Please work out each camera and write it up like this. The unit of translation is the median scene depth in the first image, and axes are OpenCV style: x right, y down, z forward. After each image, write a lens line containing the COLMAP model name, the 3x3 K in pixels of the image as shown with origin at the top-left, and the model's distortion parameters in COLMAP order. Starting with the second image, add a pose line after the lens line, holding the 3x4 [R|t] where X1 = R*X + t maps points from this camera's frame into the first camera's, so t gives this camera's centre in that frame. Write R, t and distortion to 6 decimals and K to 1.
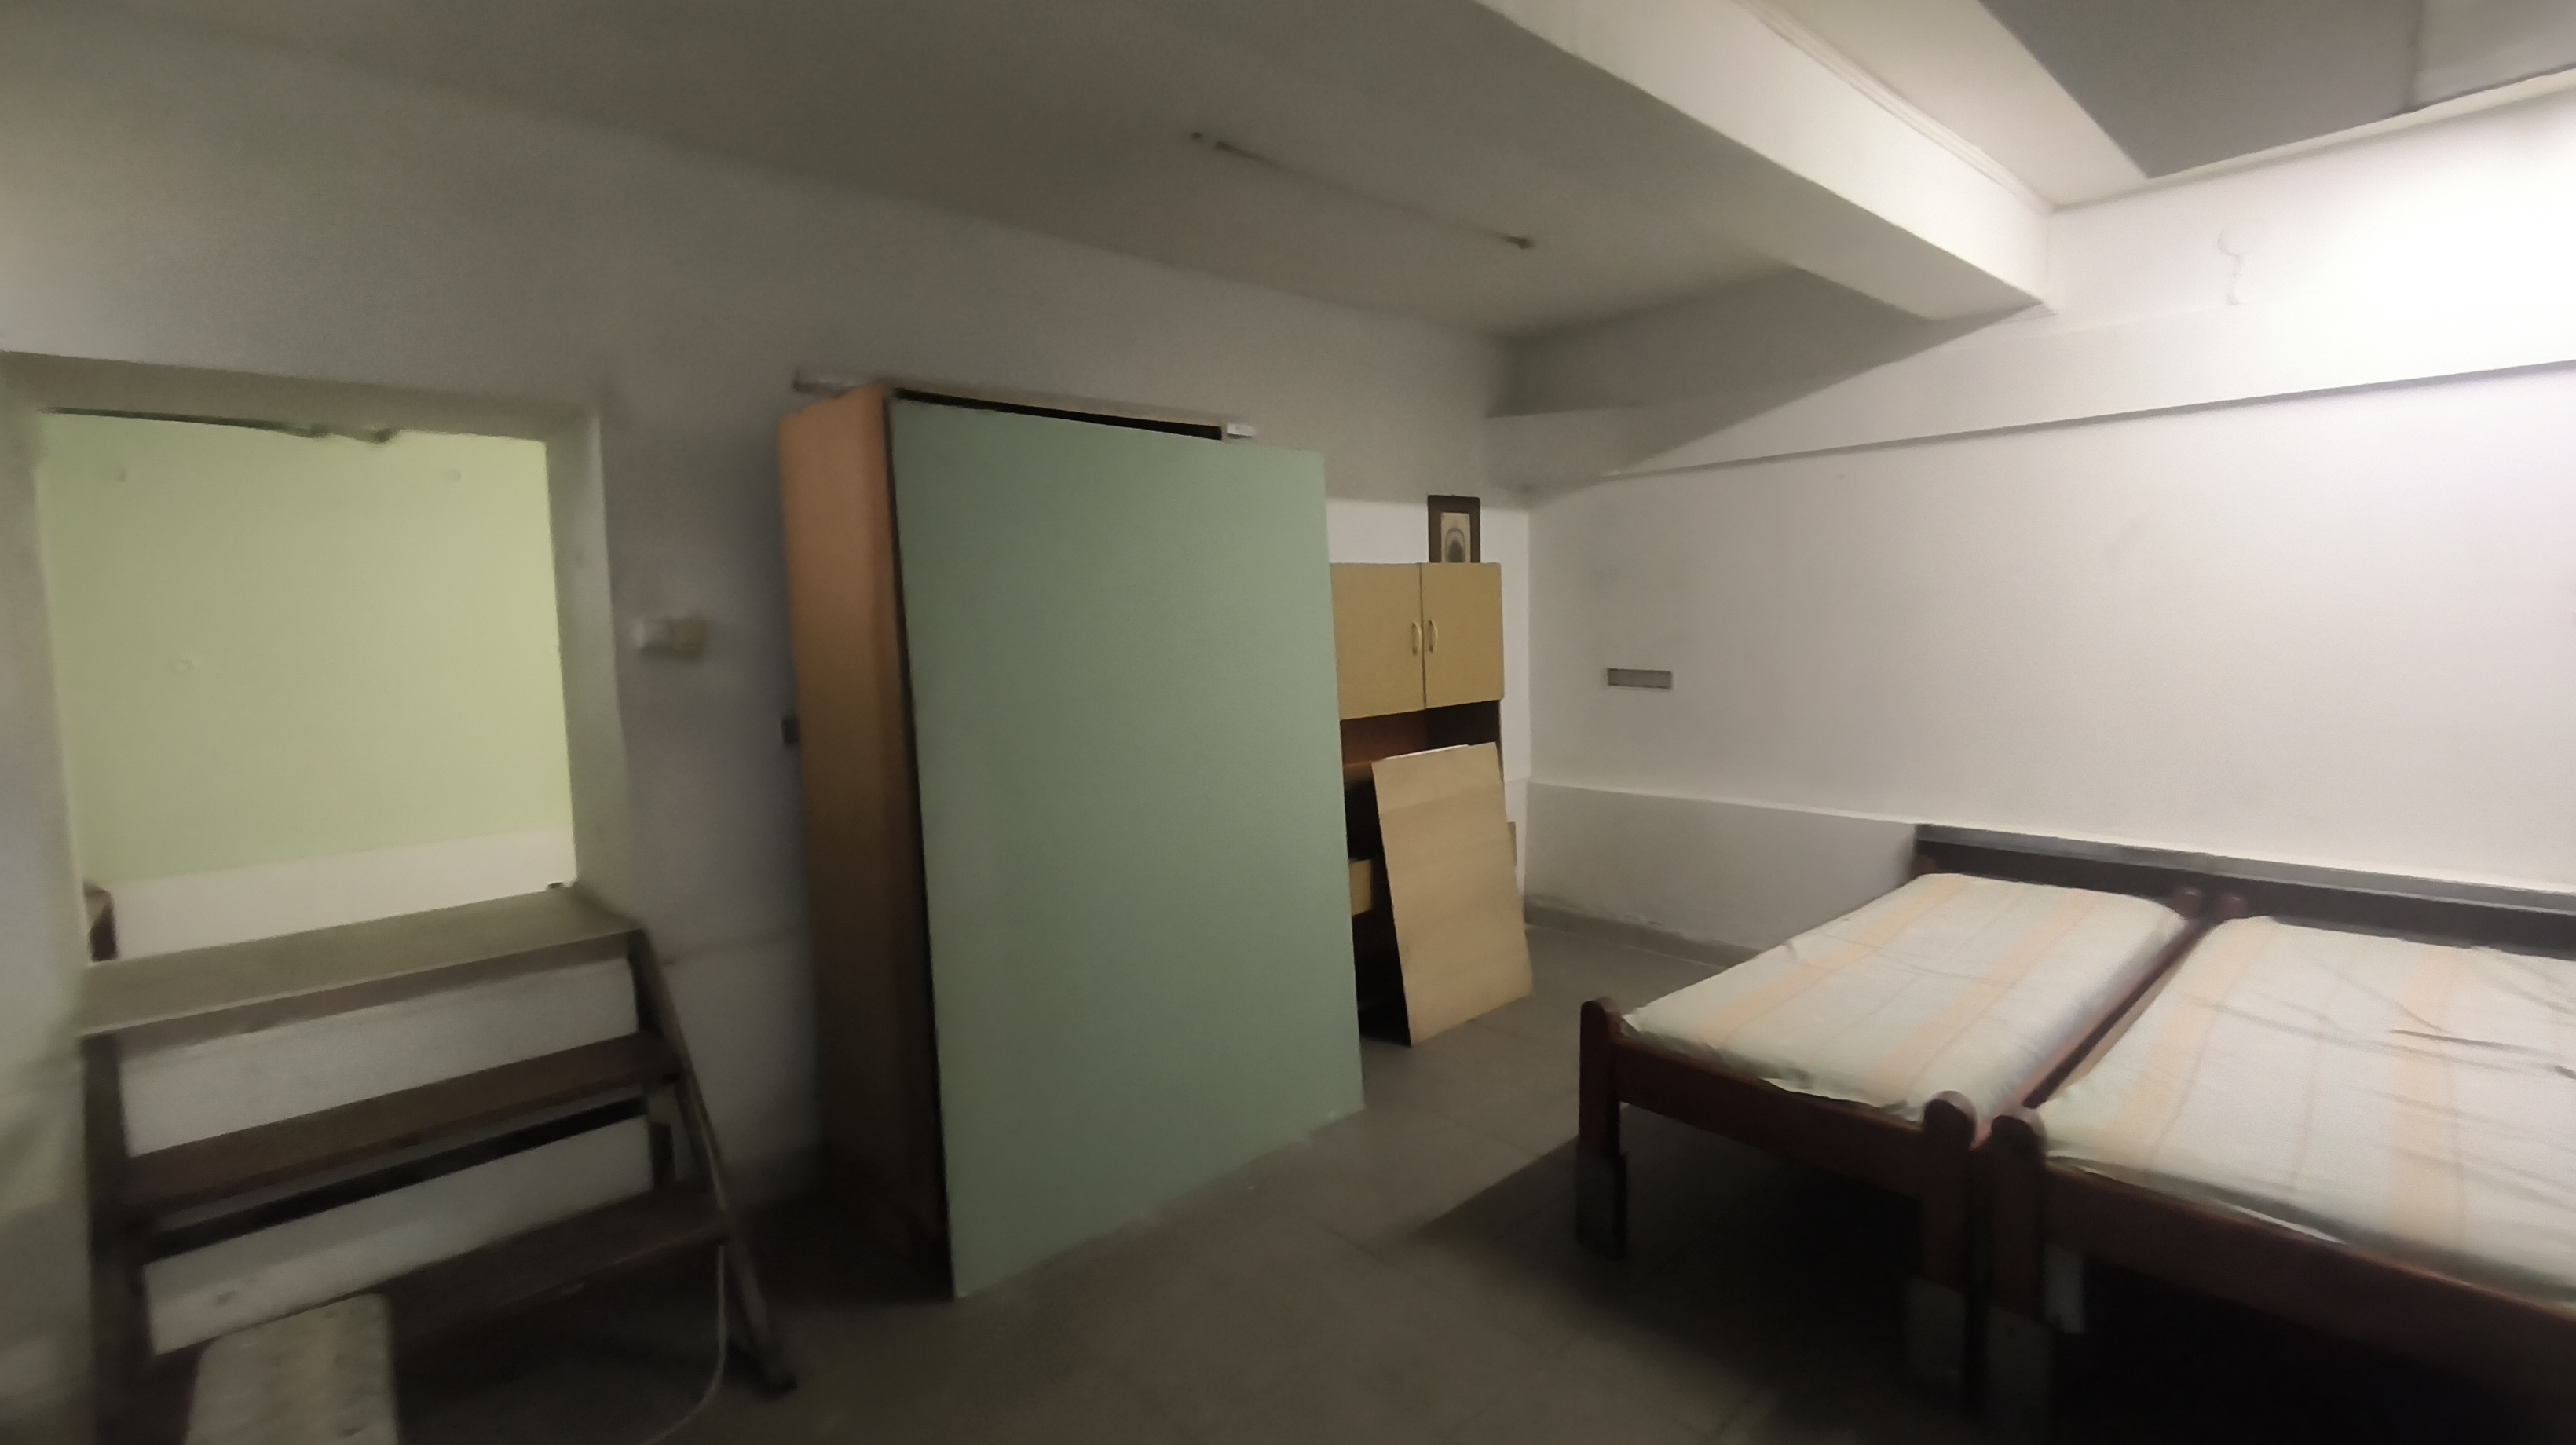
lens RADIAL K [[1124.0, 0, 1303.5], [0, 1124.0, 693.4], [0, 0, 1]] dist [0.049820, -0.029685]
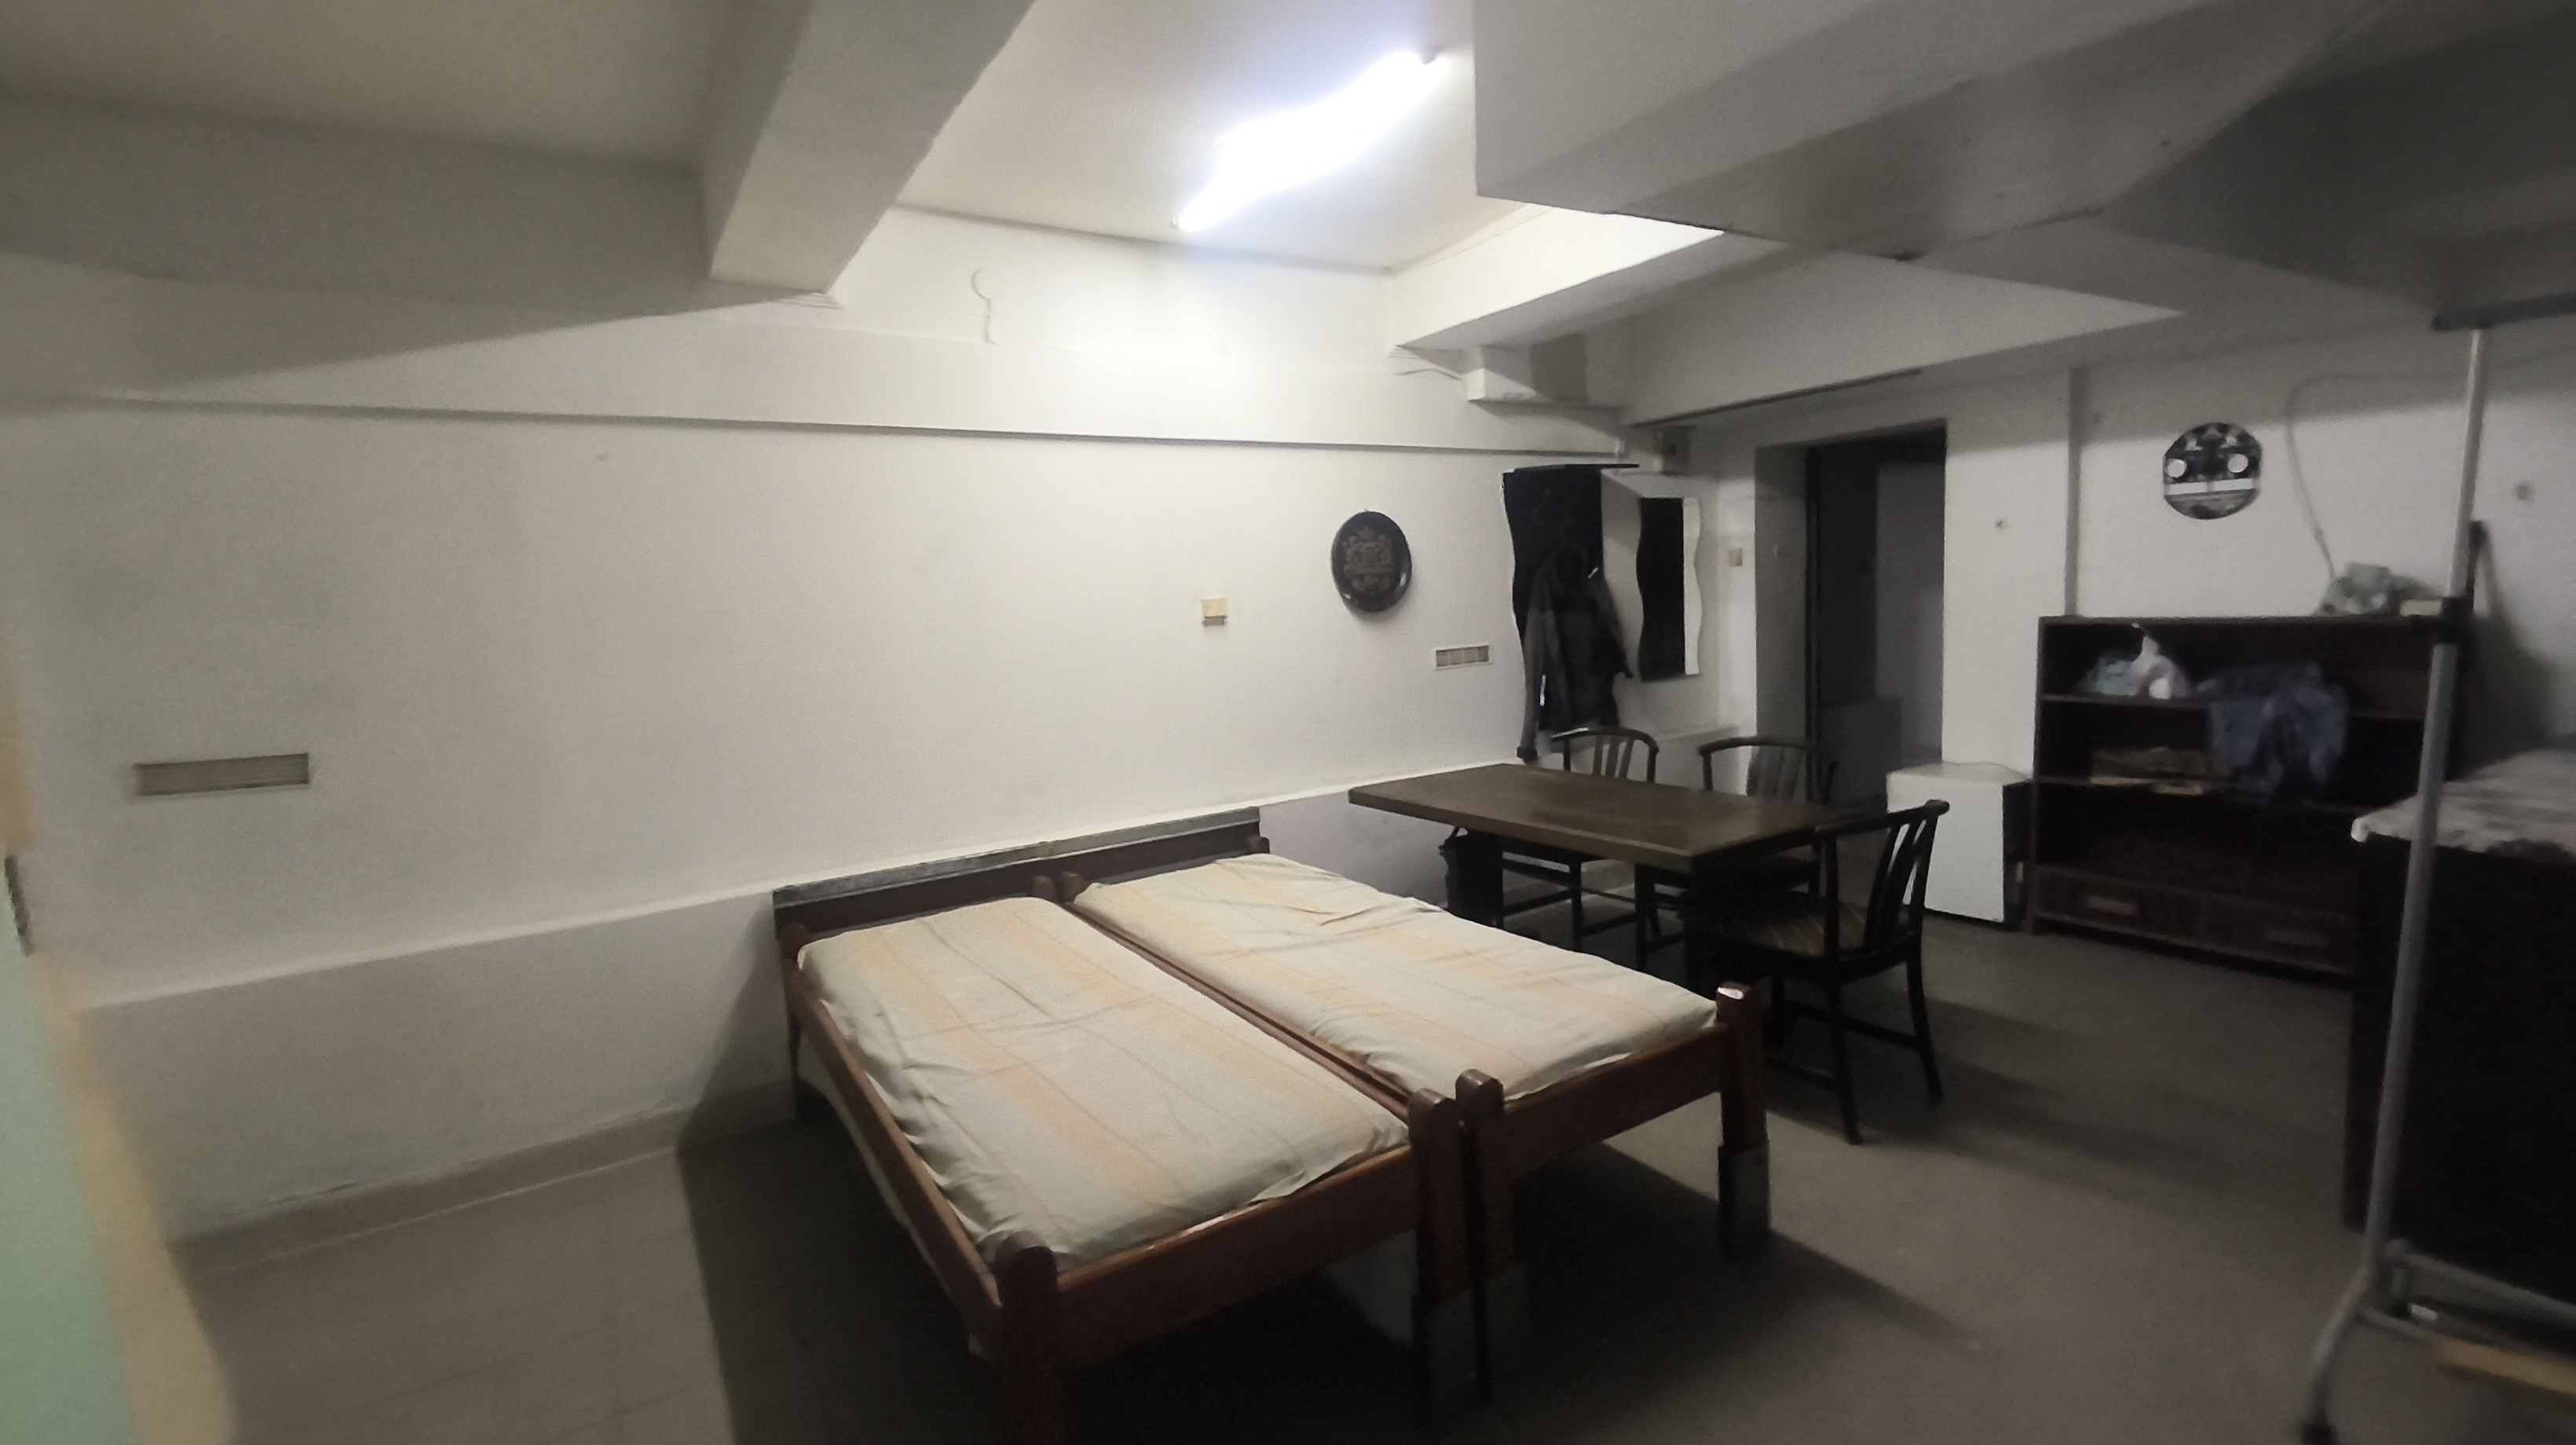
lens RADIAL K [[1124.0, 0, 1303.5], [0, 1124.0, 693.4], [0, 0, 1]] dist [0.049820, -0.029685]
pose [[0.181783, -0.071183, 0.980759, -0.223539], [0.115735, 0.991993, 0.050547, -0.027656], [-0.976504, 0.104319, 0.188566, 0.537096]]
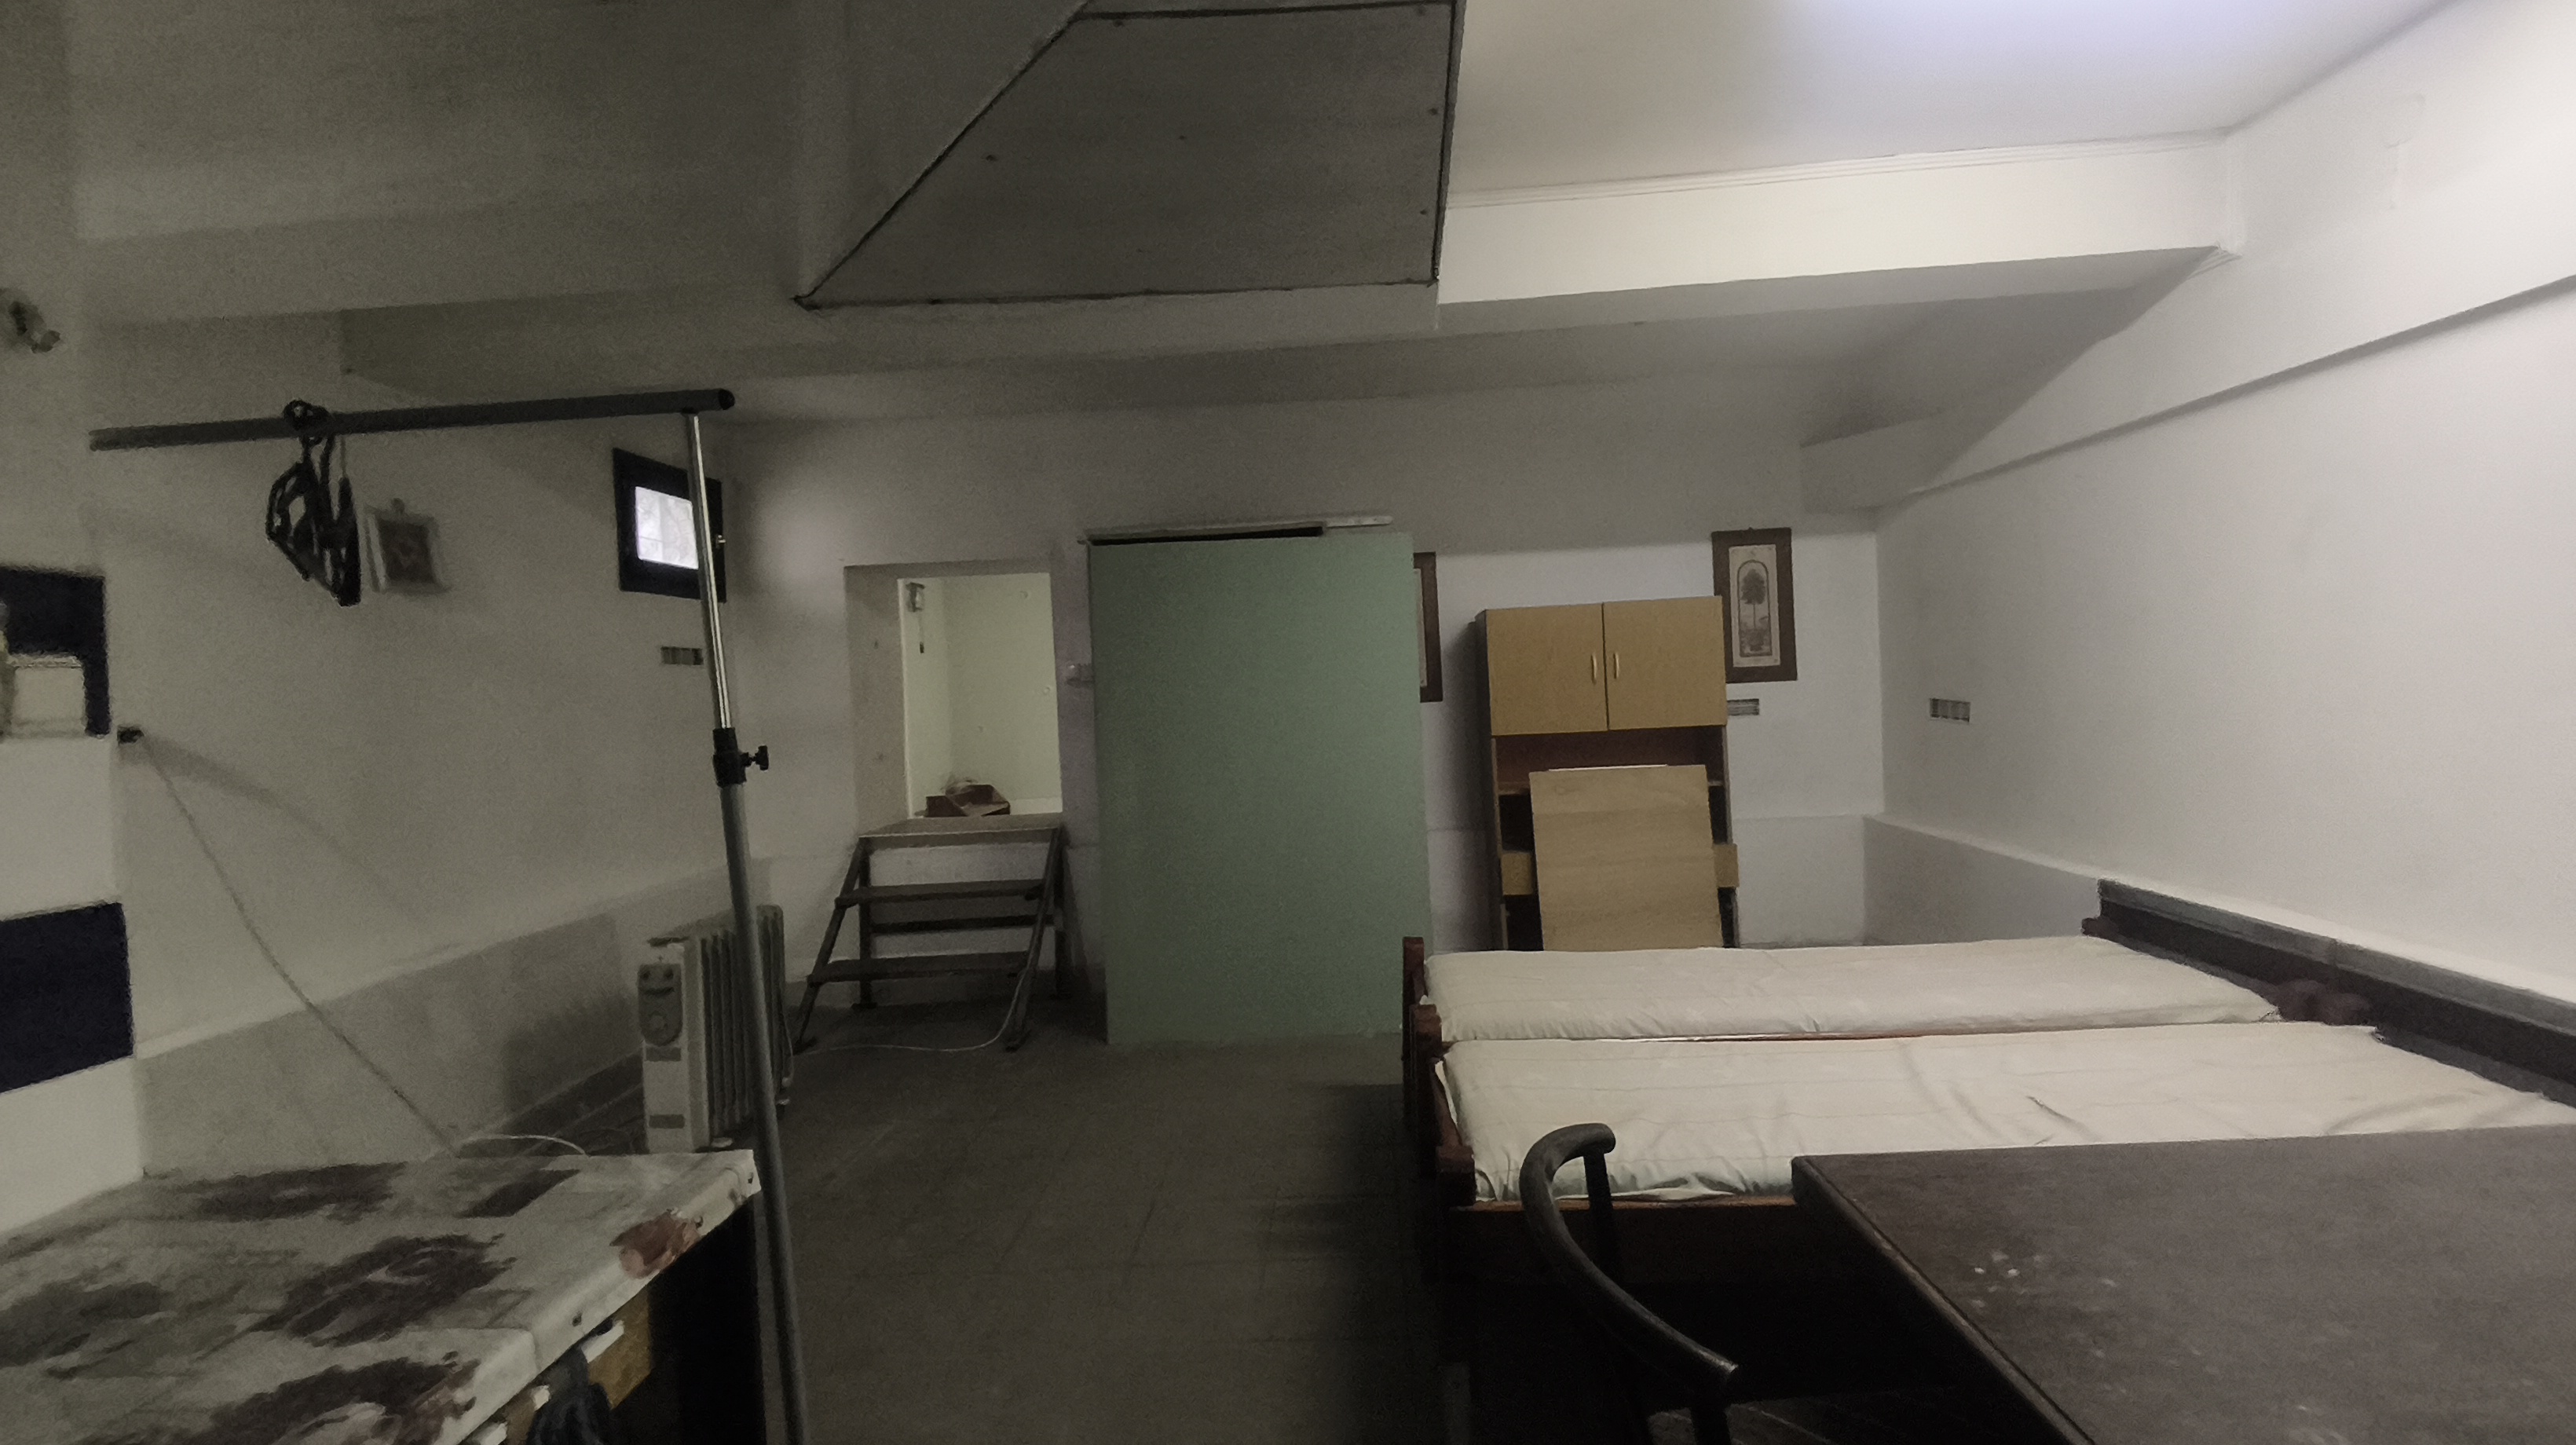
lens RADIAL K [[1096.3, 0, 1288.0], [0, 1096.3, 722.5], [0, 0, 1]] dist [0.014280, -0.025772]
pose [[0.700274, 0.022976, -0.713504, 0.817815], [-0.027681, 0.999604, 0.005020, 0.011478], [0.713337, 0.016235, 0.700633, -0.007570]]
